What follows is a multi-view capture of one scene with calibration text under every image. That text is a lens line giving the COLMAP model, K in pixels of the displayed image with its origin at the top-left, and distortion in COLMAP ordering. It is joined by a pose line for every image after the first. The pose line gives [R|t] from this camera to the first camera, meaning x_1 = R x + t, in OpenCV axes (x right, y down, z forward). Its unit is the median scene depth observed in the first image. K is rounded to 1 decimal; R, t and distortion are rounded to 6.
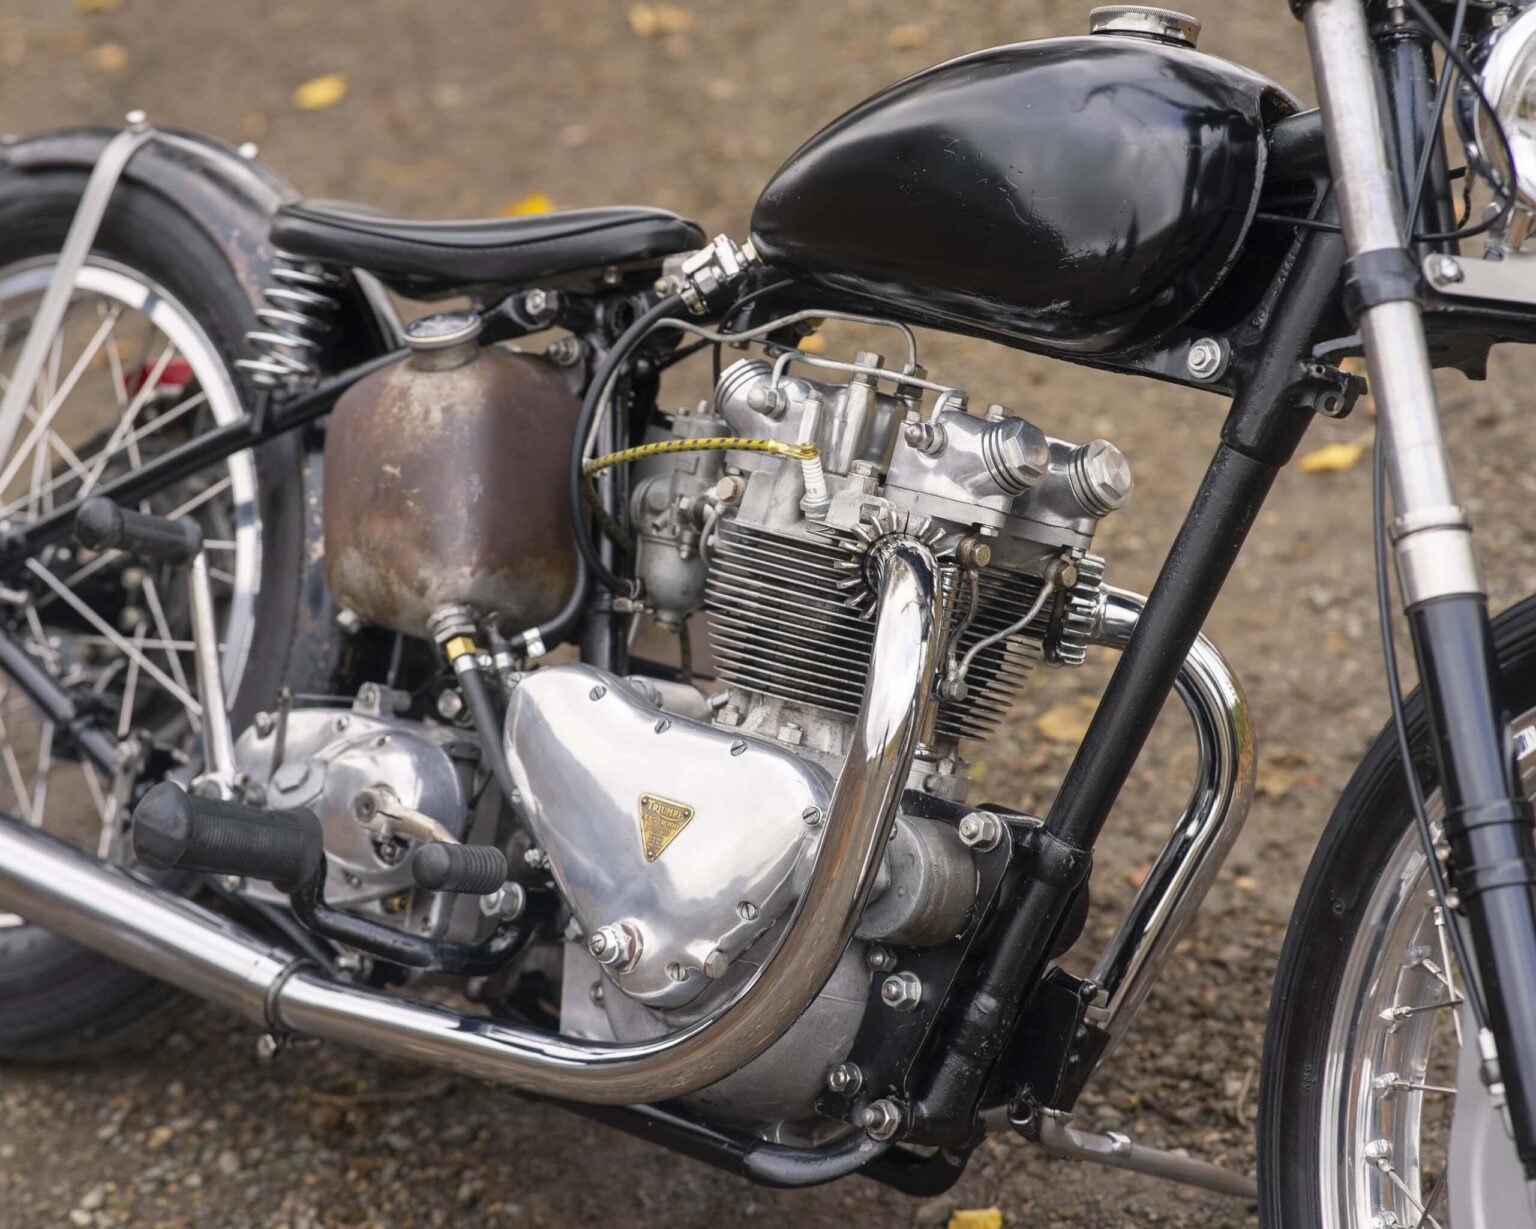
lens RADIAL K [[4486.6, 0, 767.2], [0, 4486.6, 516.3], [0, 0, 1]] dist [0.356780, 0.865419]
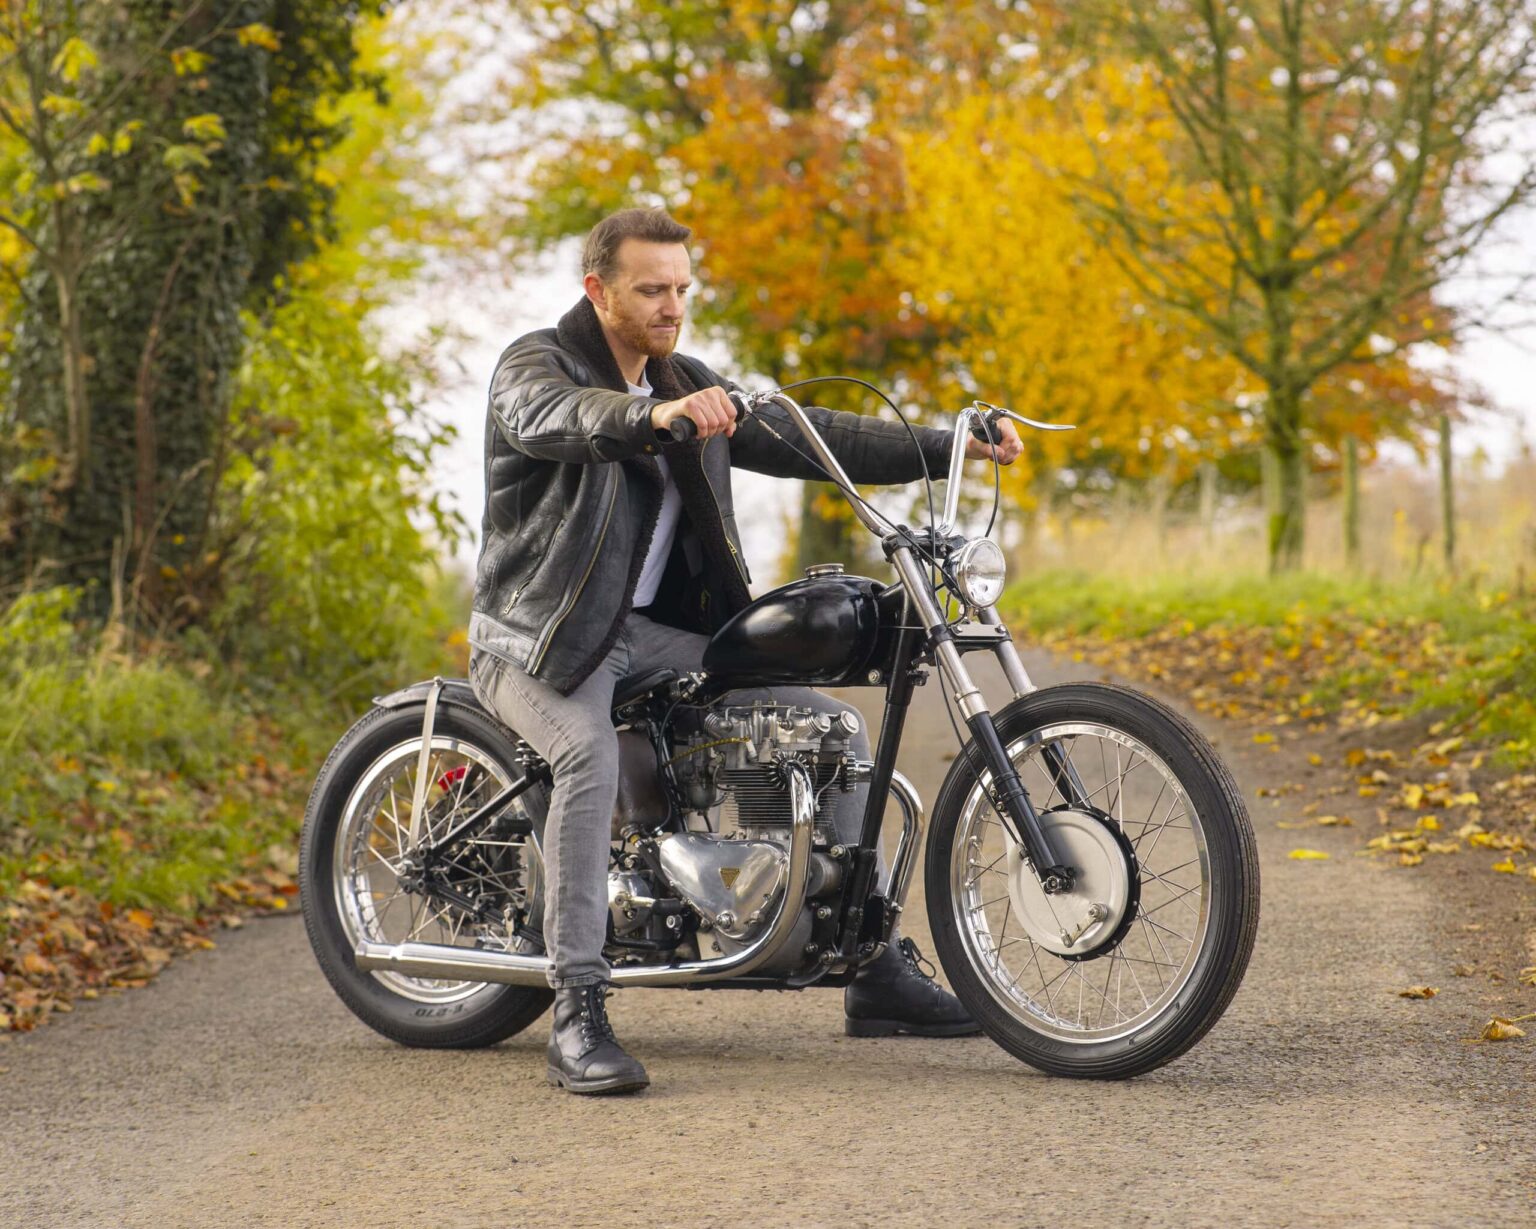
lens RADIAL K [[4486.6, 0, 767.2], [0, 4486.6, 516.3], [0, 0, 1]] dist [0.356780, 0.865419]
pose [[0.967659, -0.228378, 0.107147, -0.254202], [0.235182, 0.970354, -0.055706, 0.010382], [-0.091248, 0.079103, 0.992681, -1.866423]]
